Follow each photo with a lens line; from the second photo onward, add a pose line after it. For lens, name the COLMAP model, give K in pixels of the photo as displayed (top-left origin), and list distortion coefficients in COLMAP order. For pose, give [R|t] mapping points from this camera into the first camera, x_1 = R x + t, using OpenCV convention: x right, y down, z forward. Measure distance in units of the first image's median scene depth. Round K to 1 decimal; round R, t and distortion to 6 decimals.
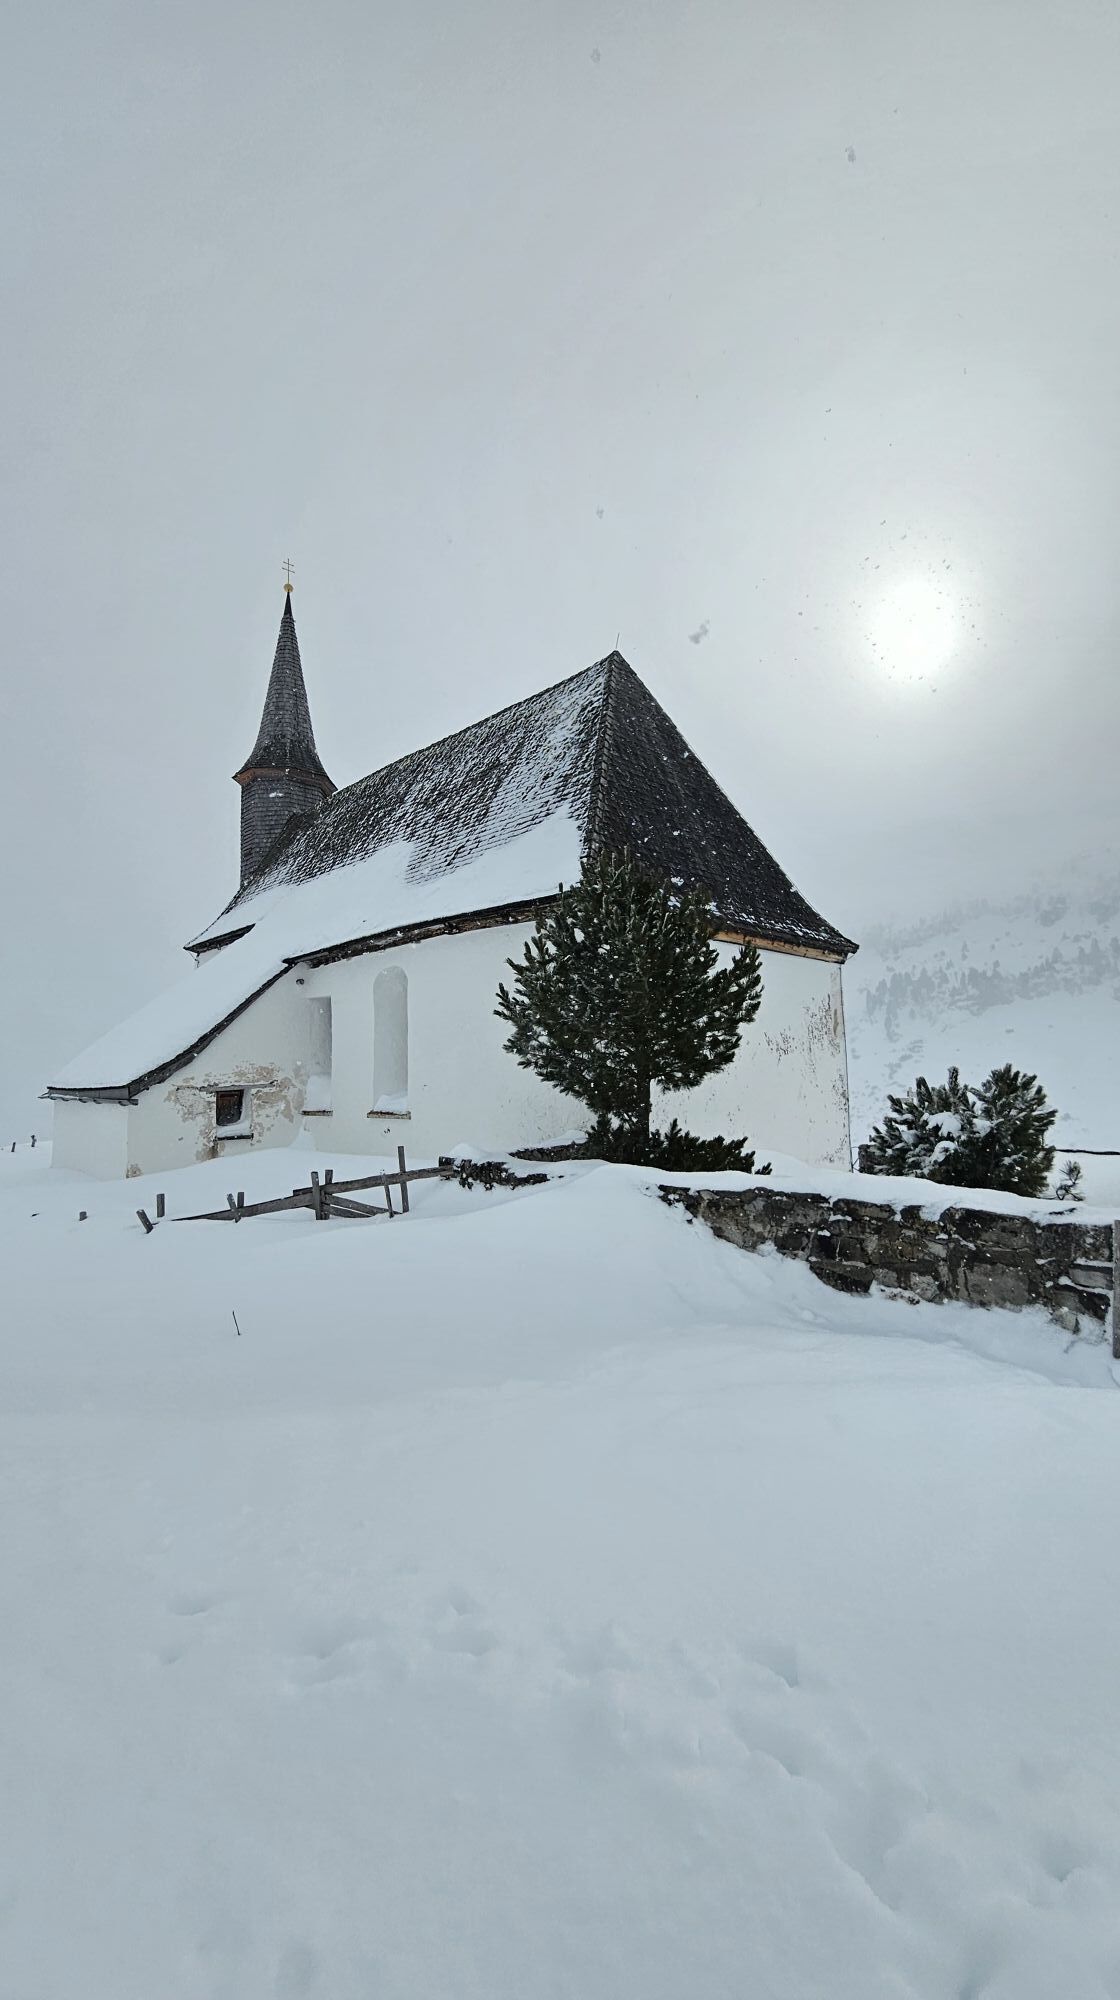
lens RADIAL K [[830.8, 0, 568.8], [0, 830.8, 1009.1], [0, 0, 1]] dist [-0.021615, -0.000141]
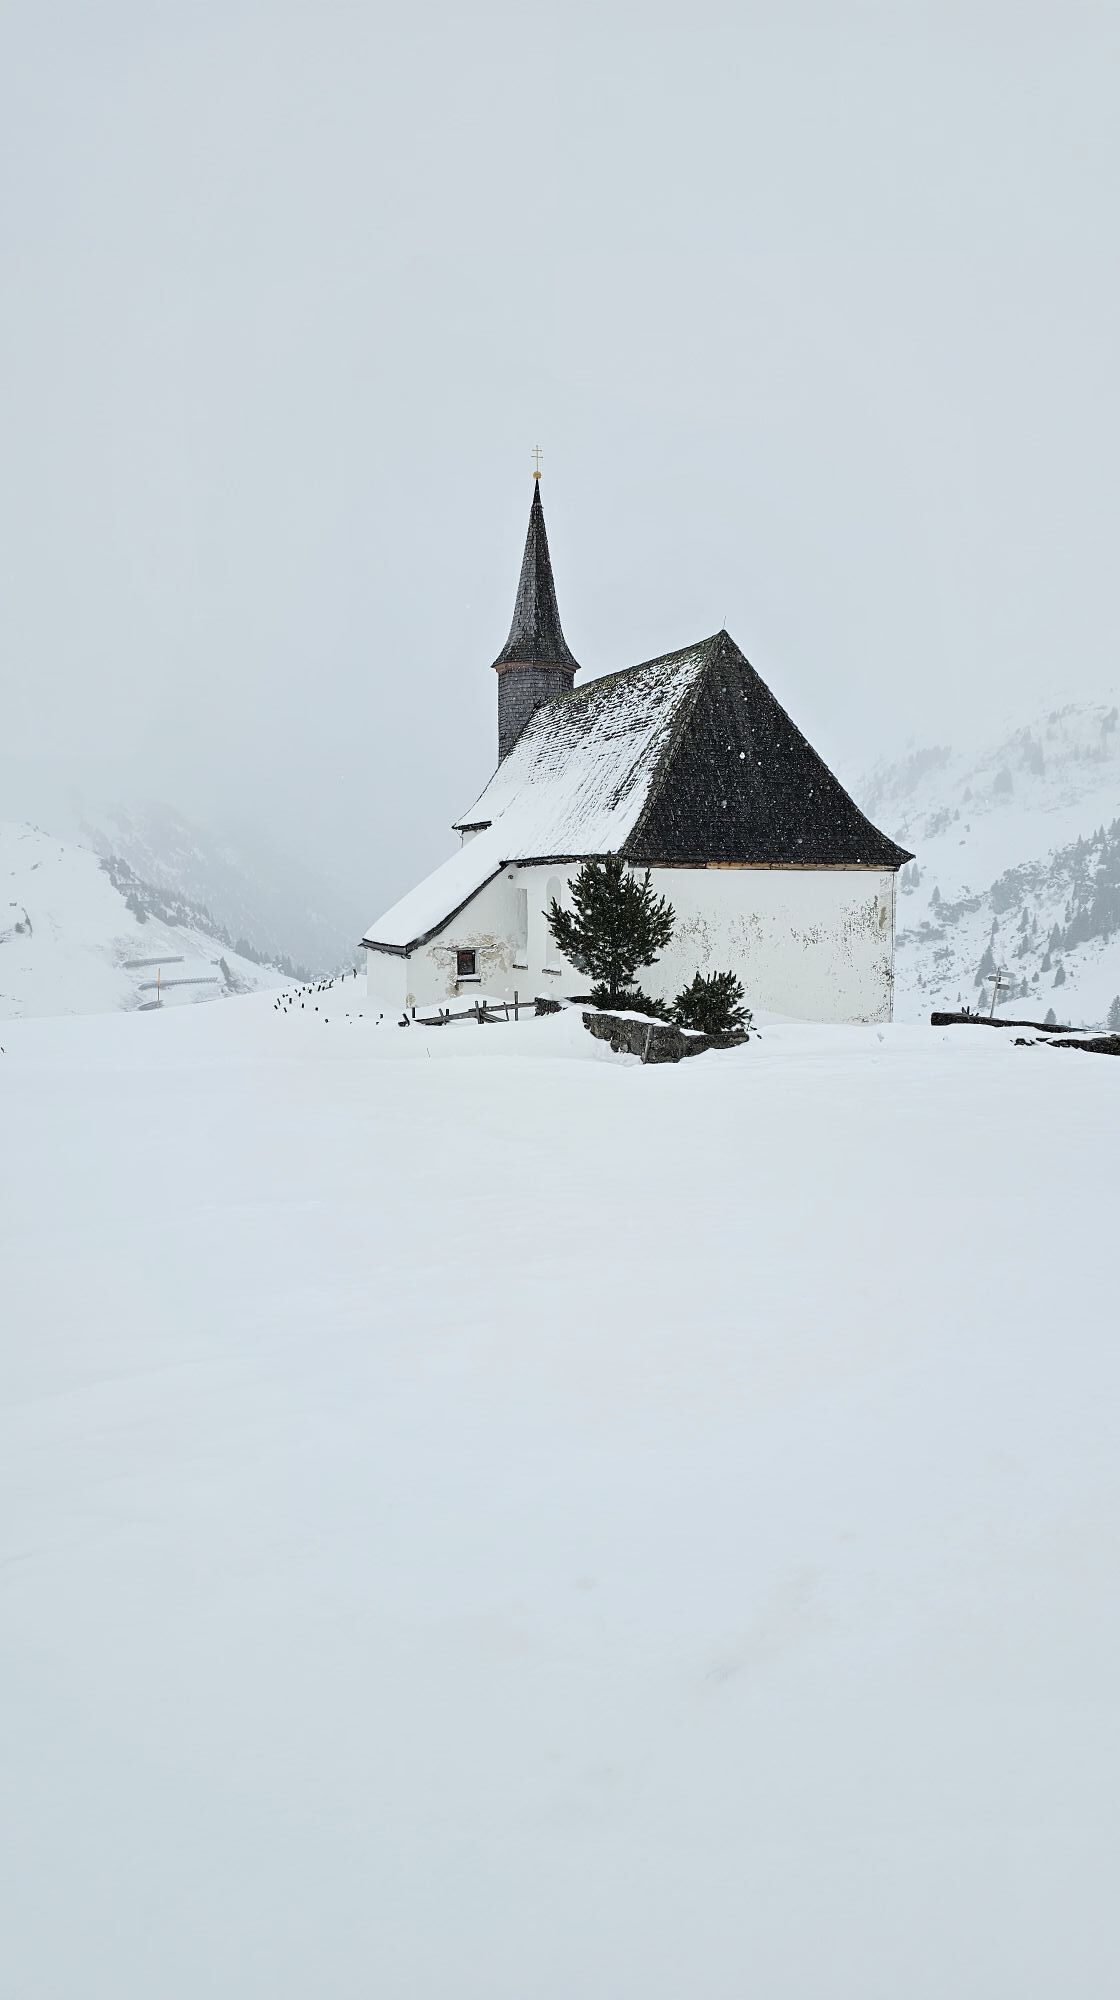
lens RADIAL K [[3050.8, 0, 560.4], [0, 3050.8, 1000.0], [0, 0, 1]] dist [0.006470, 0.000000]
pose [[0.885389, 0.057379, -0.461295, 2.289119], [0.017658, 0.987485, 0.156721, -0.673137], [0.464515, -0.146905, 0.873295, -3.753783]]
